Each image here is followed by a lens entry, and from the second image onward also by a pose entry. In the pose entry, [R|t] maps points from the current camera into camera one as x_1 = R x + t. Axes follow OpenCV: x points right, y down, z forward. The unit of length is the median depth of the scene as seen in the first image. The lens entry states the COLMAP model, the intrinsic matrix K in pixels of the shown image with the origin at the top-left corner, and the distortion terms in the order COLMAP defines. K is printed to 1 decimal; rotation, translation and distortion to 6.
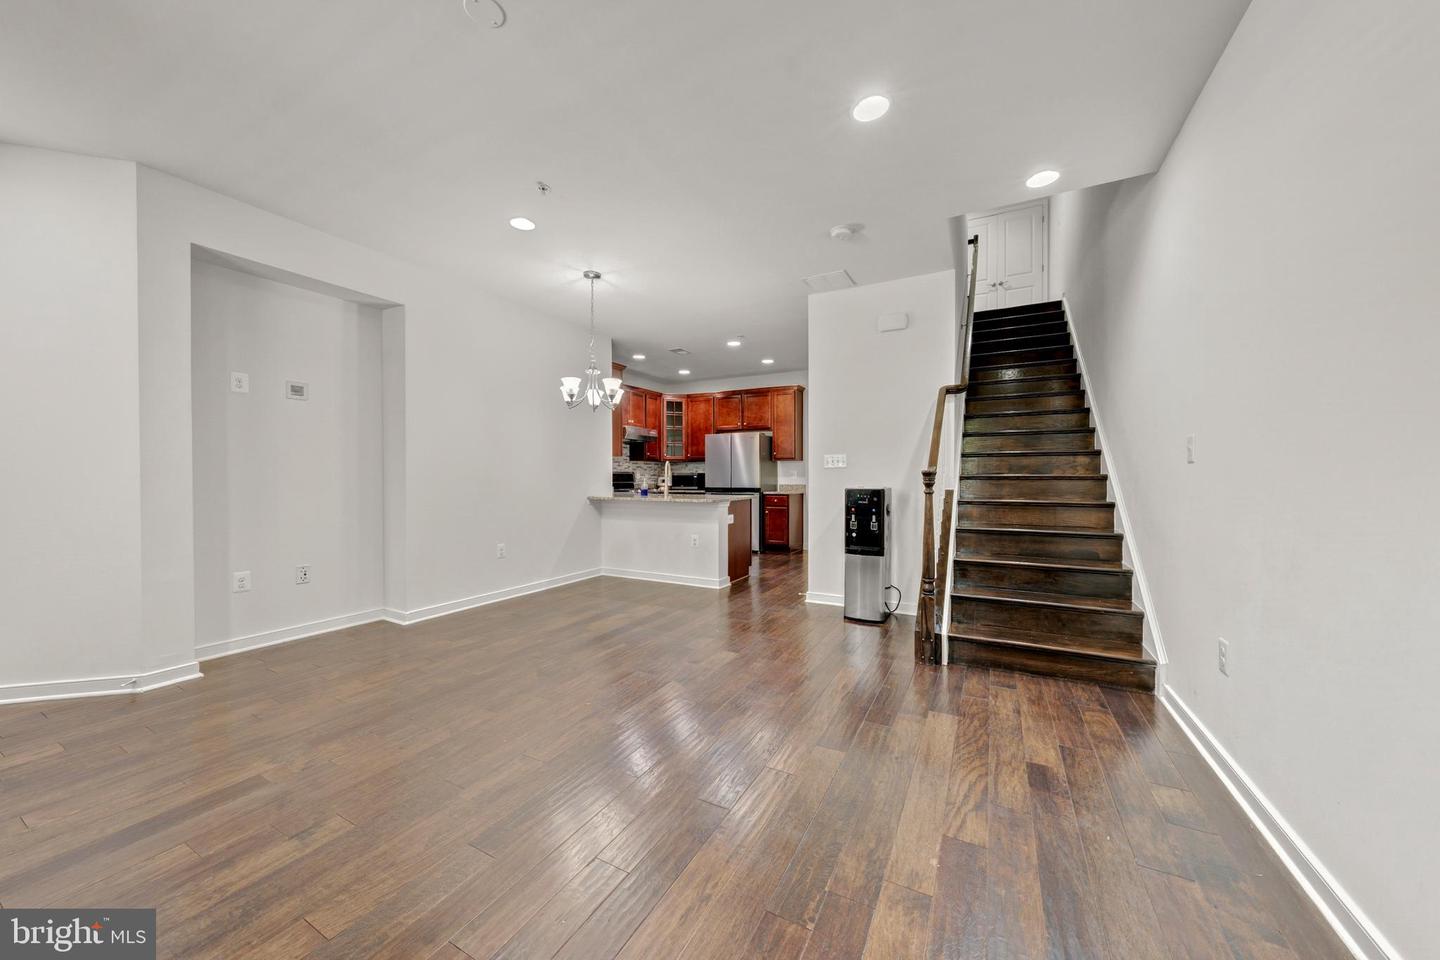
lens RADIAL K [[516.9, 0, 715.3], [0, 516.9, 477.2], [0, 0, 1]] dist [-0.007827, 0.000758]
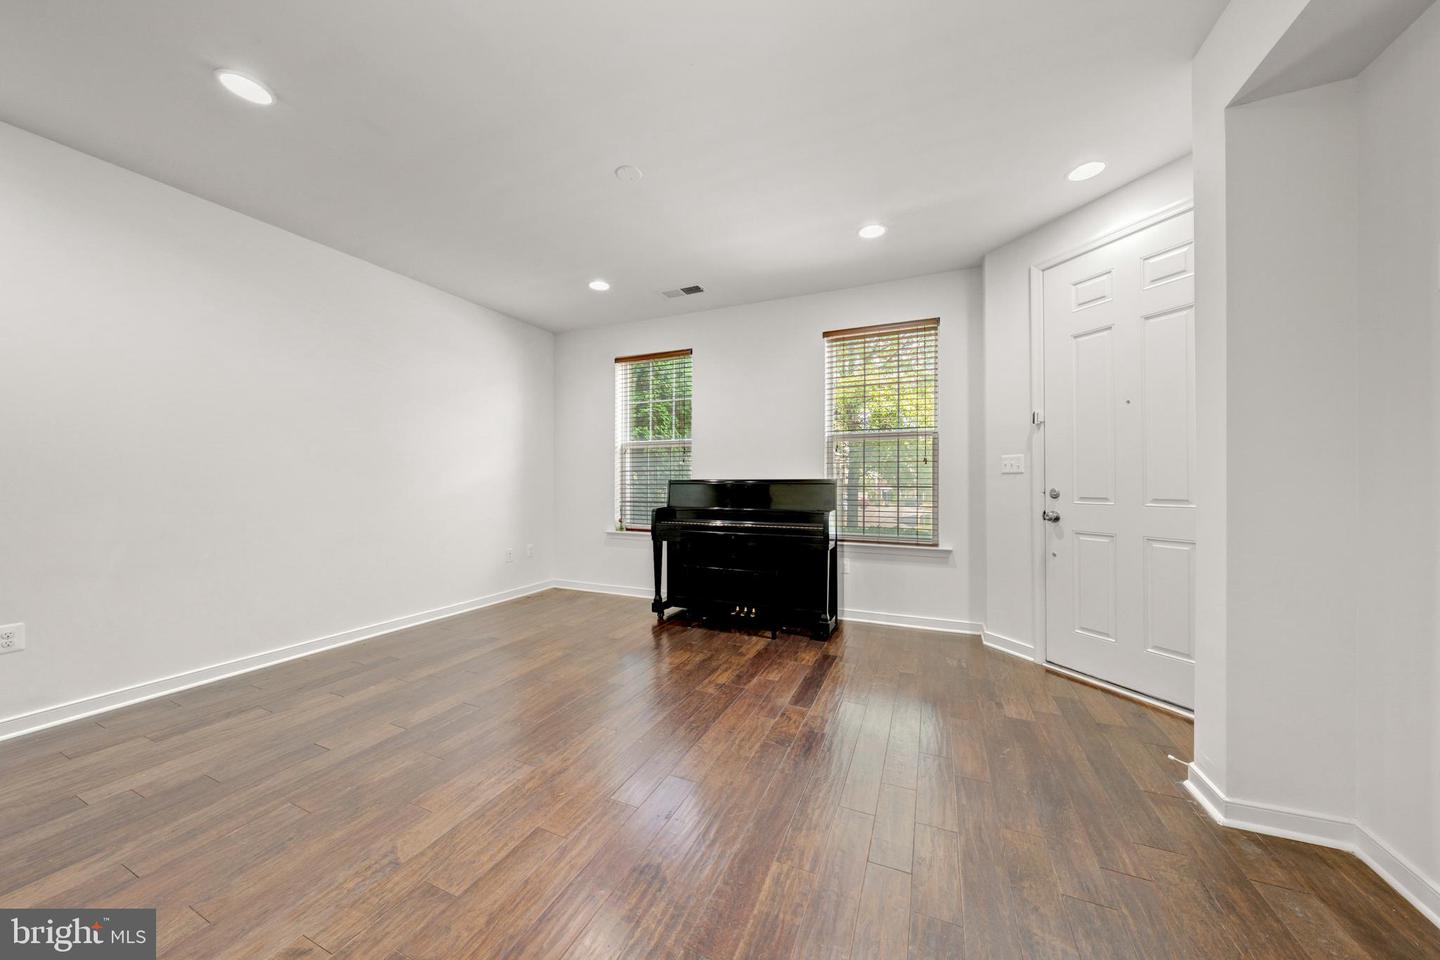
lens RADIAL K [[500.3, 0, 715.6], [0, 500.3, 473.0], [0, 0, 1]] dist [-0.001574, -0.000117]
pose [[-0.996868, -0.002690, -0.079042, -0.258415], [-0.001866, 0.999943, -0.010491, -0.010664], [0.079066, -0.010311, -0.996816, 1.093507]]
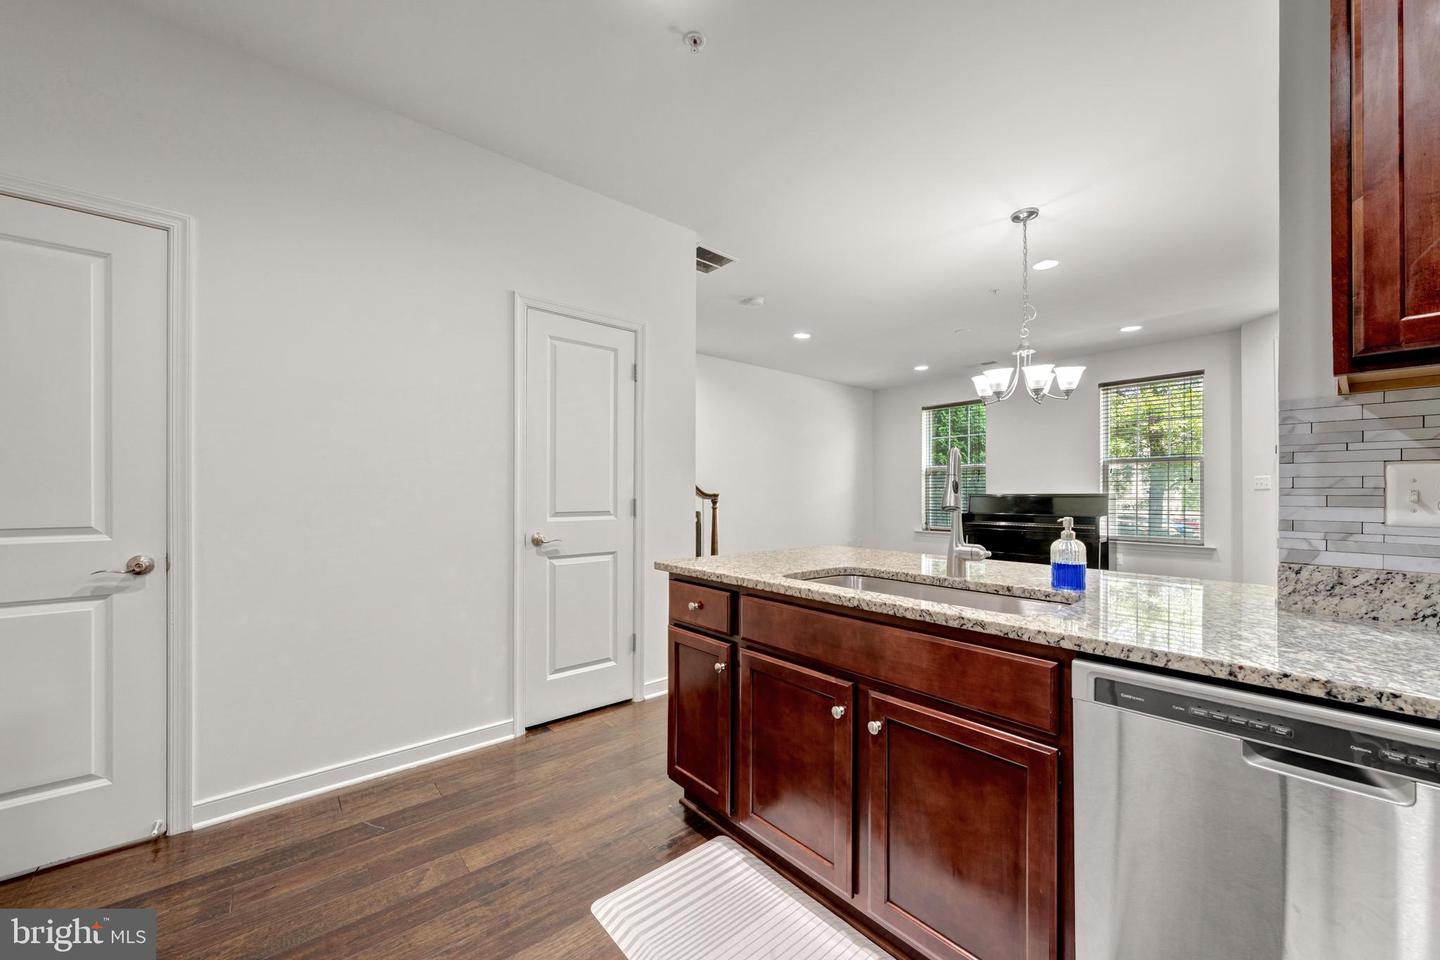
lens RADIAL K [[541.6, 0, 706.5], [0, 541.6, 490.0], [0, 0, 1]] dist [-0.003146, -0.000128]
pose [[-0.925480, 0.000176, 0.378797, -0.125780], [-0.001442, 0.999991, -0.003988, -0.012156], [-0.378794, -0.004237, -0.925471, 1.880049]]
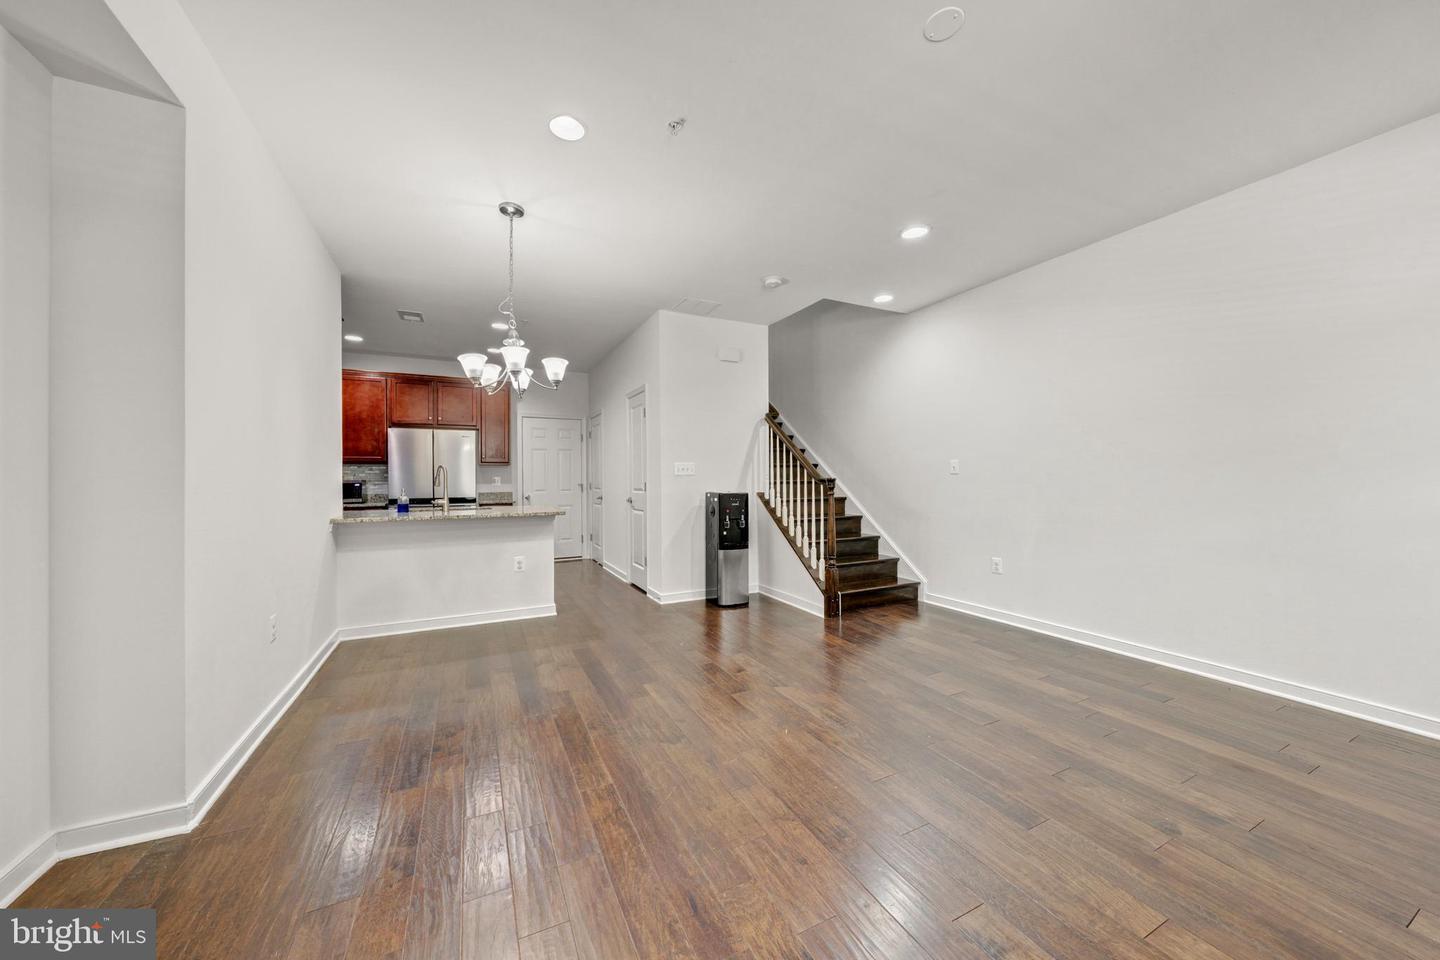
lens RADIAL K [[500.3, 0, 723.1], [0, 500.3, 479.0], [0, 0, 1]] dist [-0.001574, -0.000117]
pose [[0.566012, -0.002930, 0.824392, -0.663408], [0.006467, 0.999979, -0.000887, -0.009777], [-0.824371, 0.005833, 0.566019, 0.364079]]
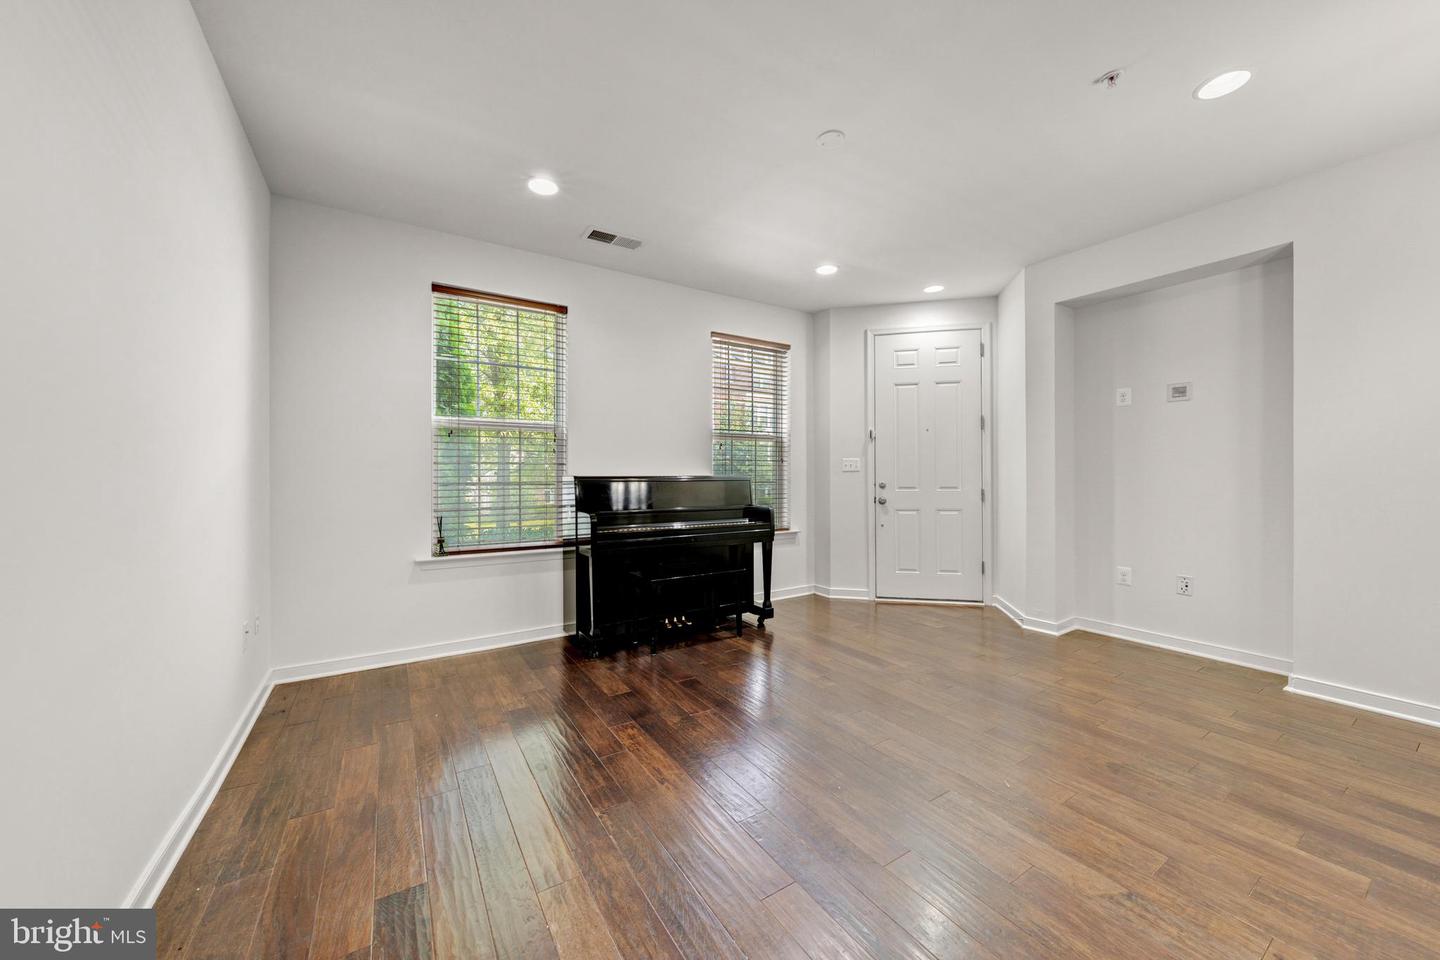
lens RADIAL K [[516.9, 0, 709.9], [0, 516.9, 477.6], [0, 0, 1]] dist [-0.007827, 0.000758]
pose [[-0.494093, 0.003360, -0.869403, 0.395694], [-0.001273, 0.999989, 0.004588, -0.010716], [0.869408, 0.003374, -0.494083, 0.623111]]
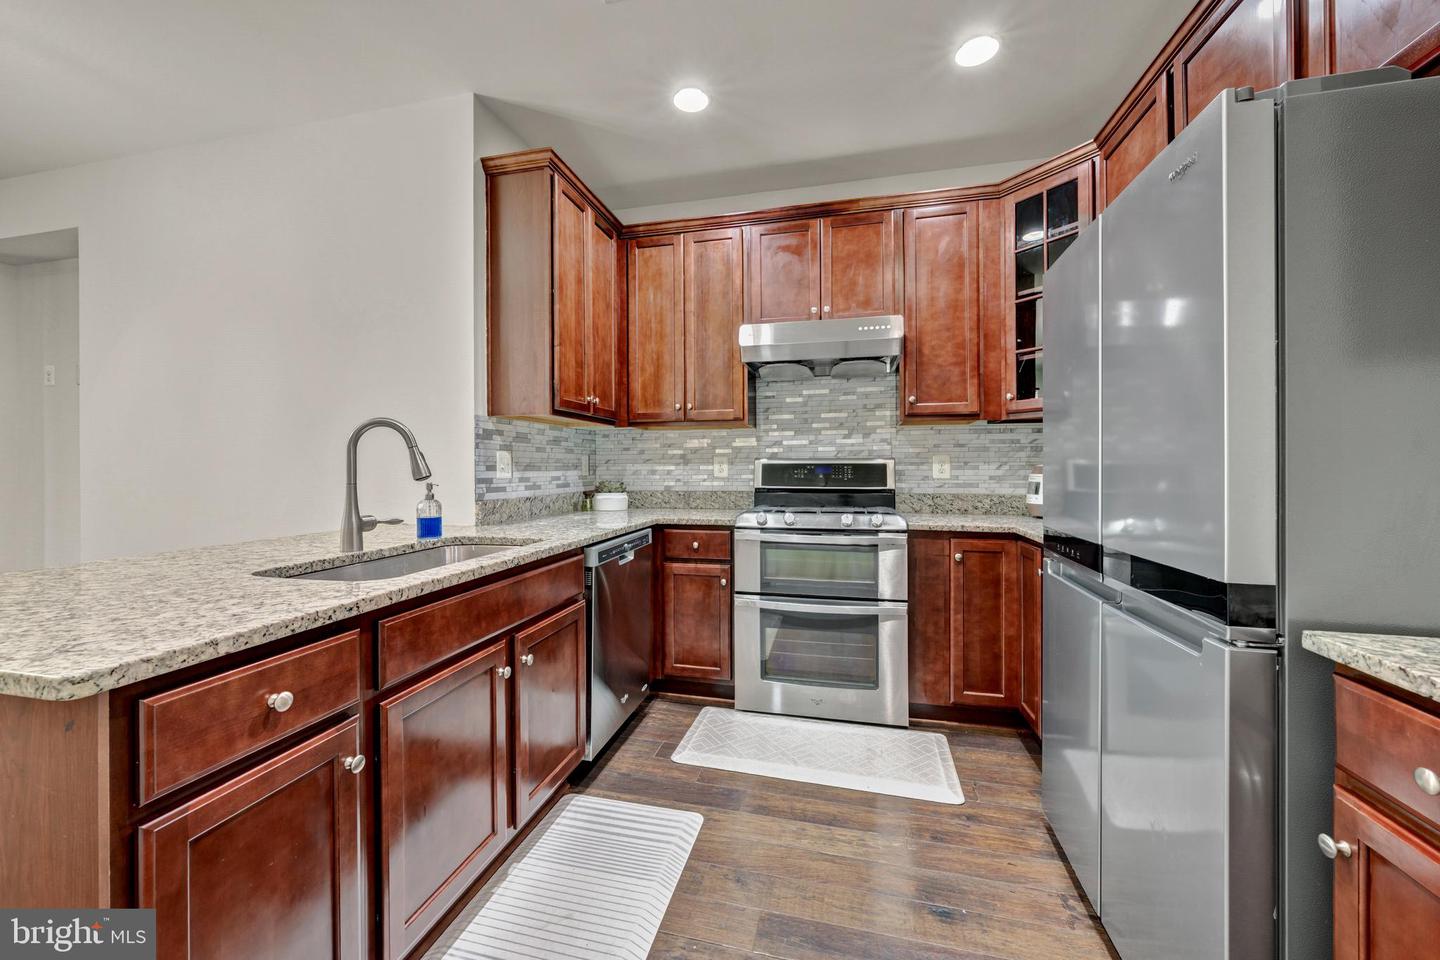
lens RADIAL K [[541.6, 0, 718.4], [0, 541.6, 471.4], [0, 0, 1]] dist [-0.003146, -0.000128]
pose [[0.261148, 0.007867, -0.965267, 0.307993], [0.001170, 0.999963, 0.008466, -0.008762], [0.965298, -0.003340, 0.261129, 1.573852]]
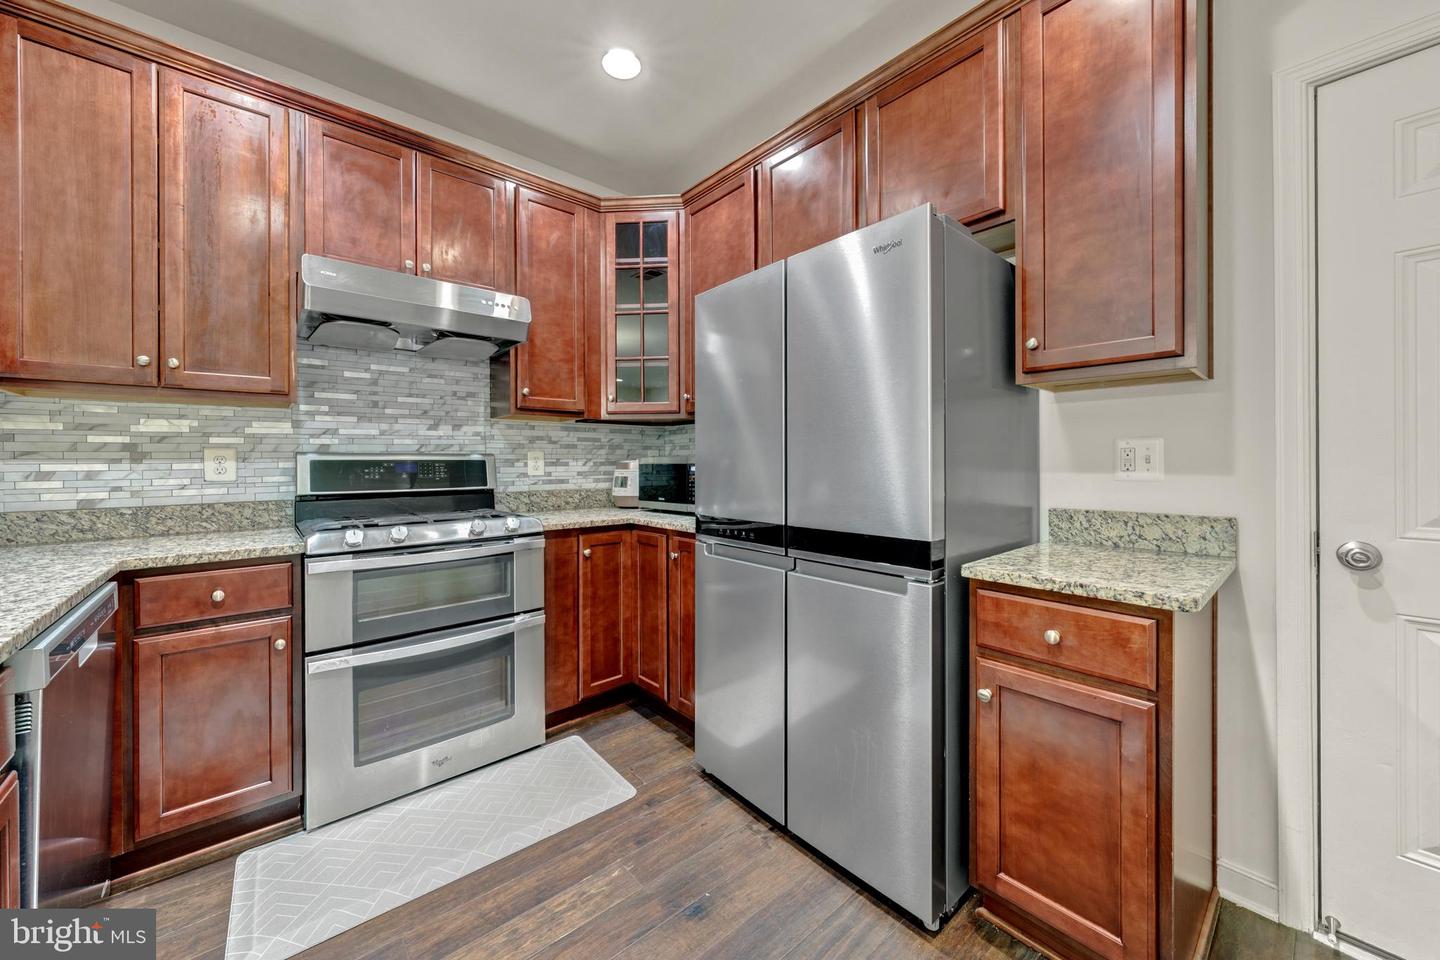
lens RADIAL K [[516.9, 0, 707.0], [0, 516.9, 464.1], [0, 0, 1]] dist [-0.007827, 0.000758]
pose [[0.933485, -0.003649, -0.358599, 0.141210], [0.005335, 0.999979, 0.003712, -0.008850], [0.358577, -0.005378, 0.933484, 1.500957]]
